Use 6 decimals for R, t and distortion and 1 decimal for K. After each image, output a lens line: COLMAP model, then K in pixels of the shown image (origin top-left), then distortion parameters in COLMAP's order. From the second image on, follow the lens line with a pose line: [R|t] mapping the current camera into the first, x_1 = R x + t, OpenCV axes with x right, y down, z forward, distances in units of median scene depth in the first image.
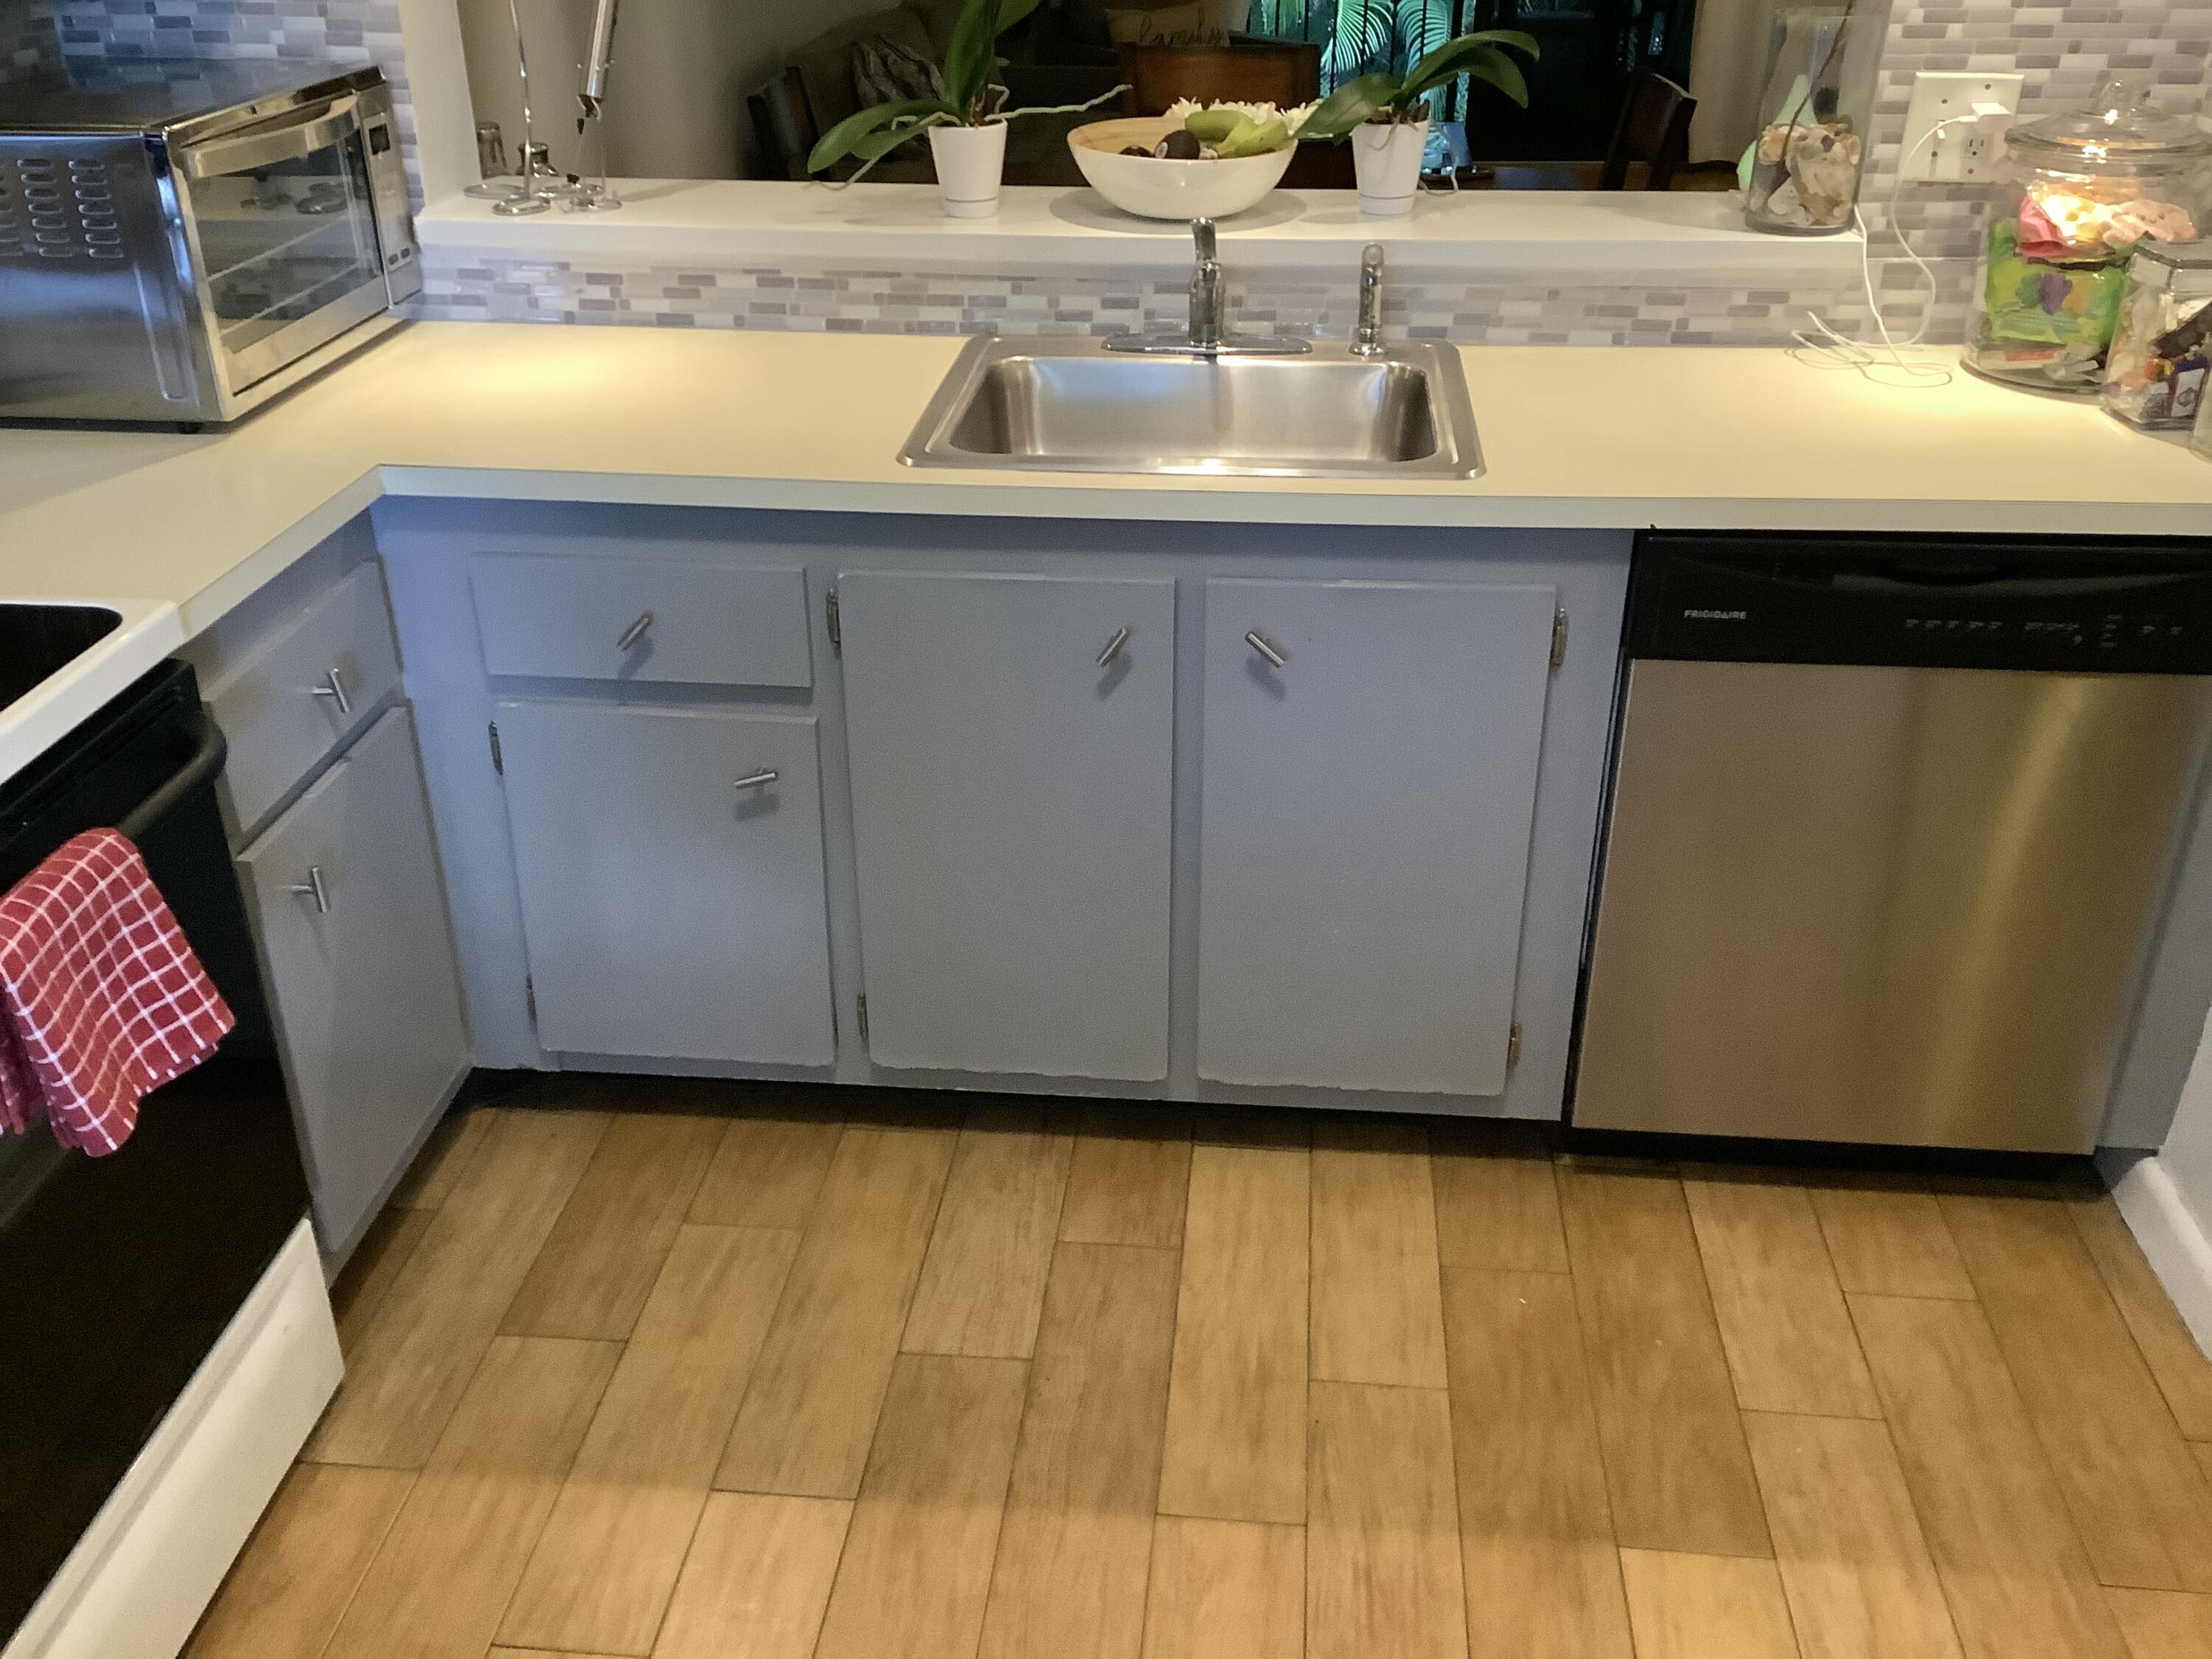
lens RADIAL K [[2008.7, 0, 1115.2], [0, 2008.7, 832.6], [0, 0, 1]] dist [0.108028, -0.175328]
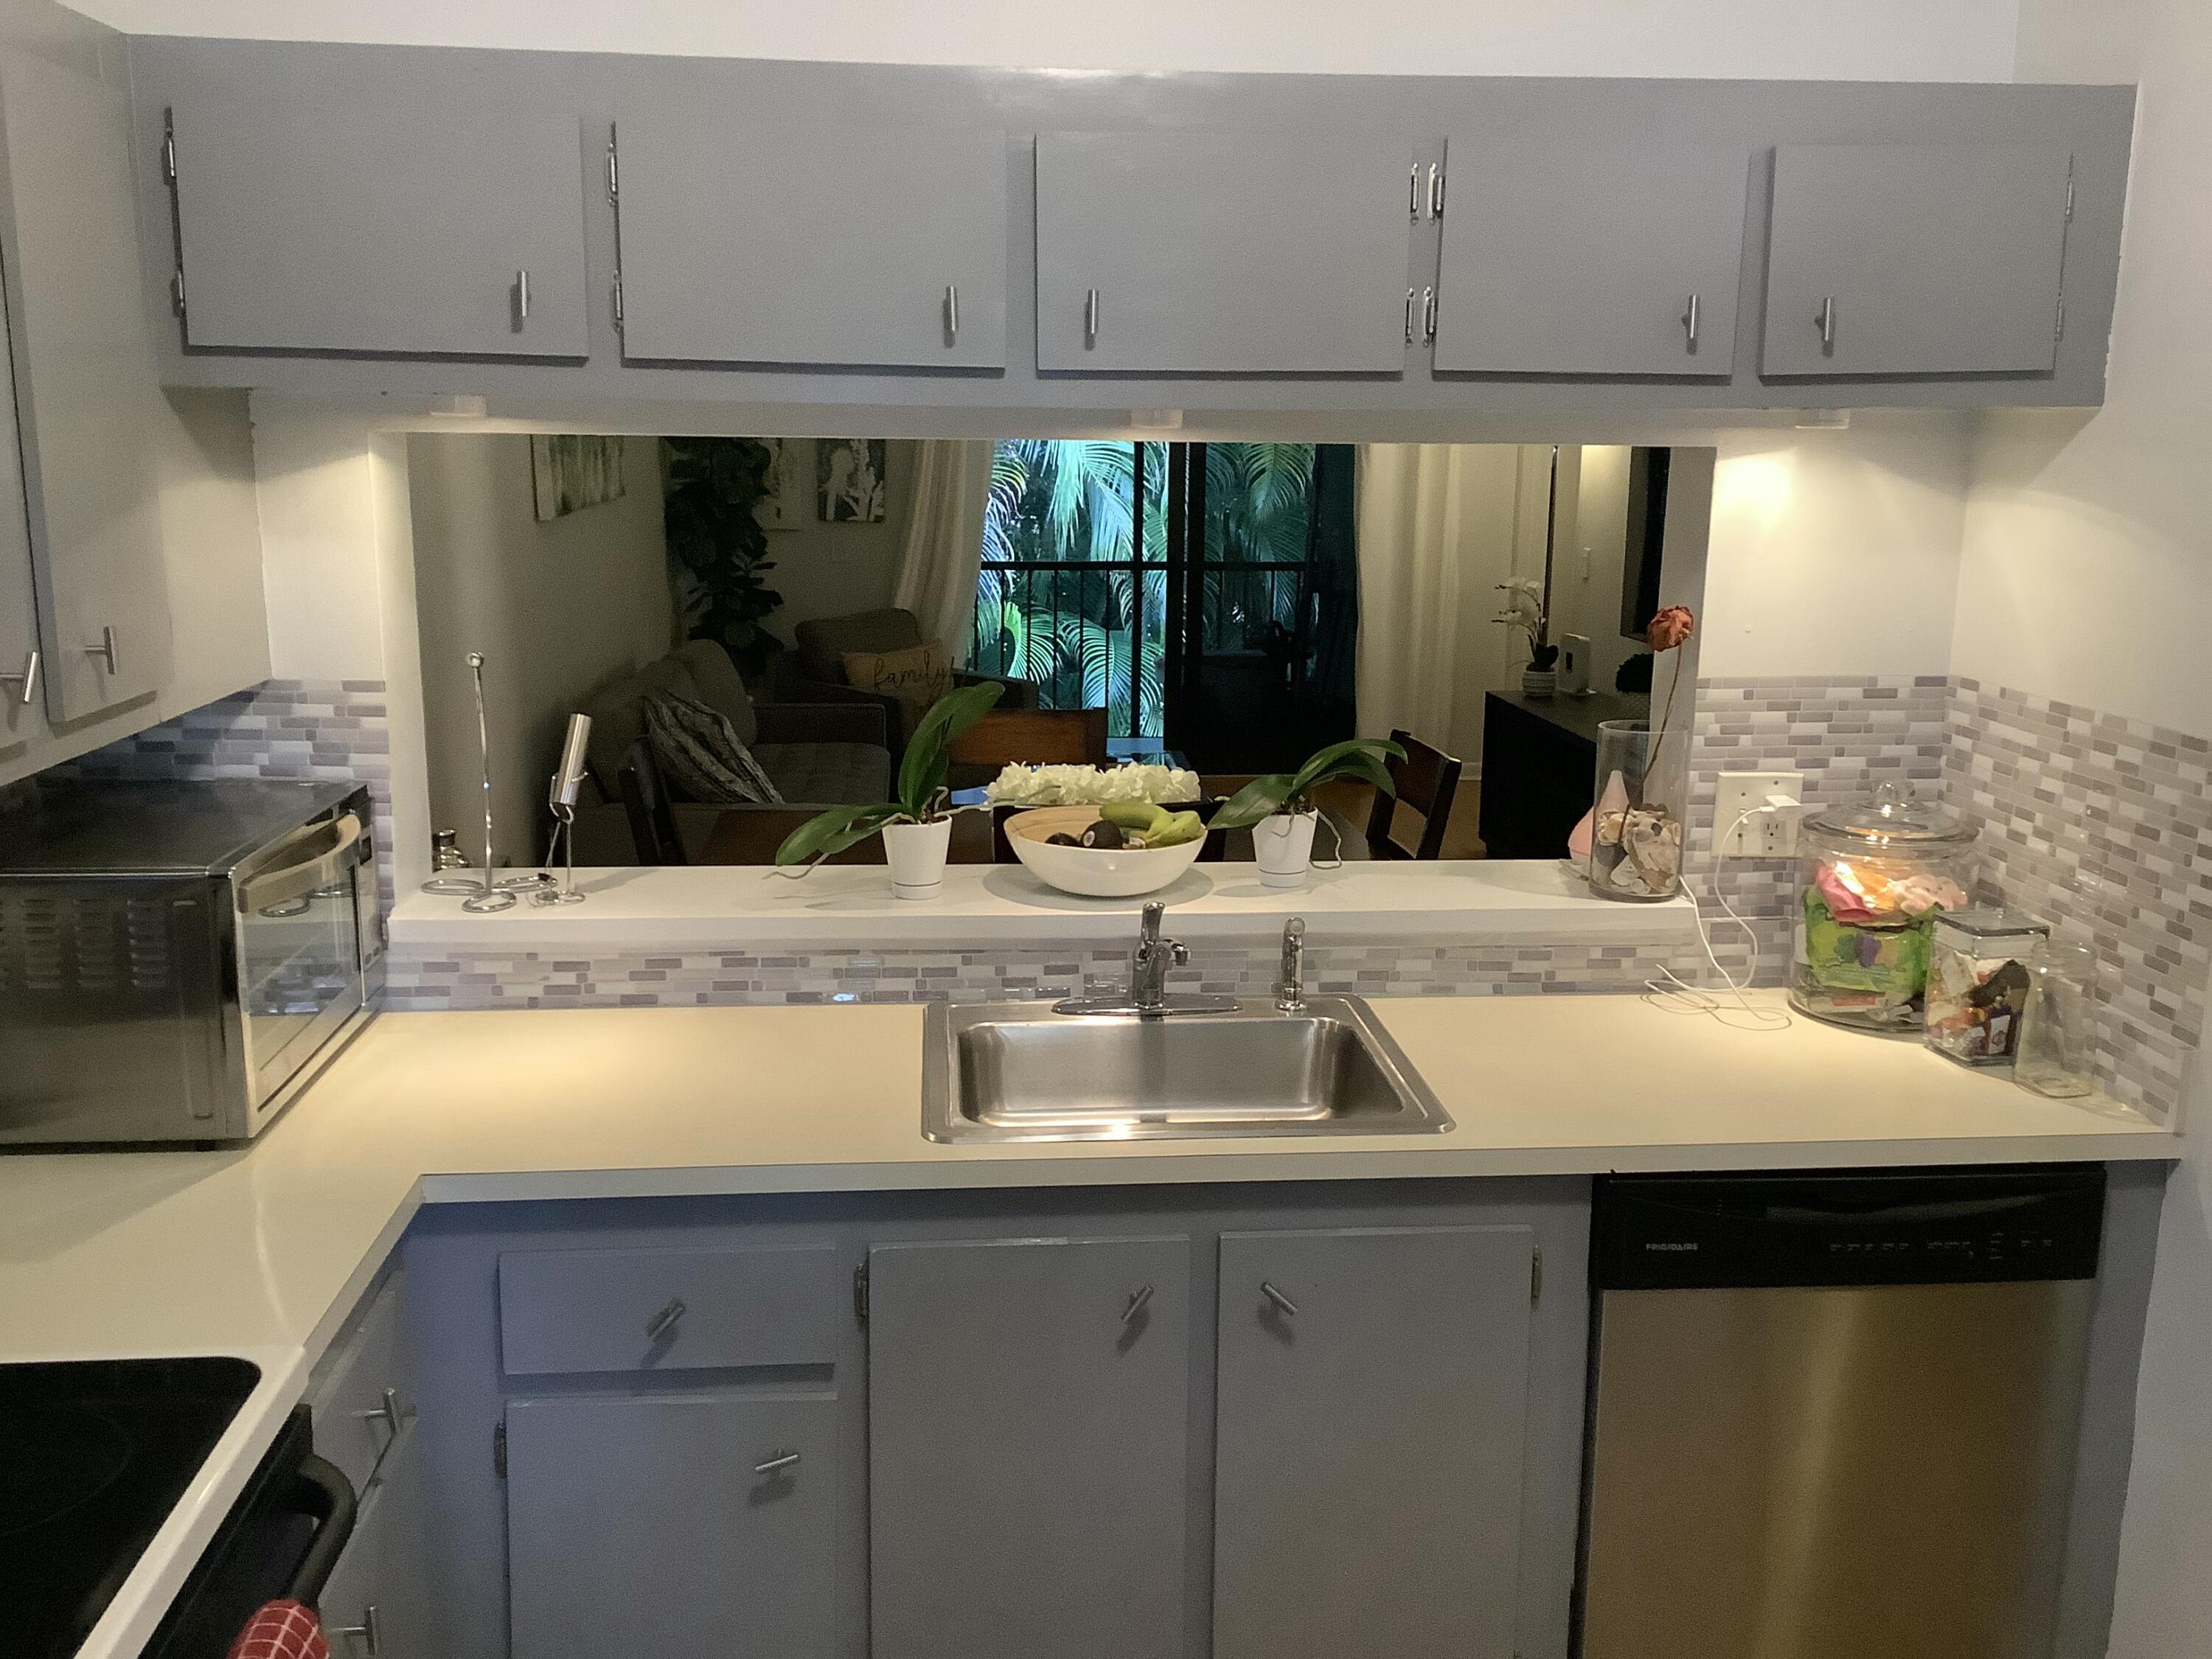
lens RADIAL K [[2008.7, 0, 1112.4], [0, 2008.7, 809.7], [0, 0, 1]] dist [0.108028, -0.175328]
pose [[0.982996, -0.020769, 0.182447, -0.178835], [0.071277, 0.958833, -0.274879, -0.044596], [-0.169227, 0.283210, 0.944010, -0.069130]]
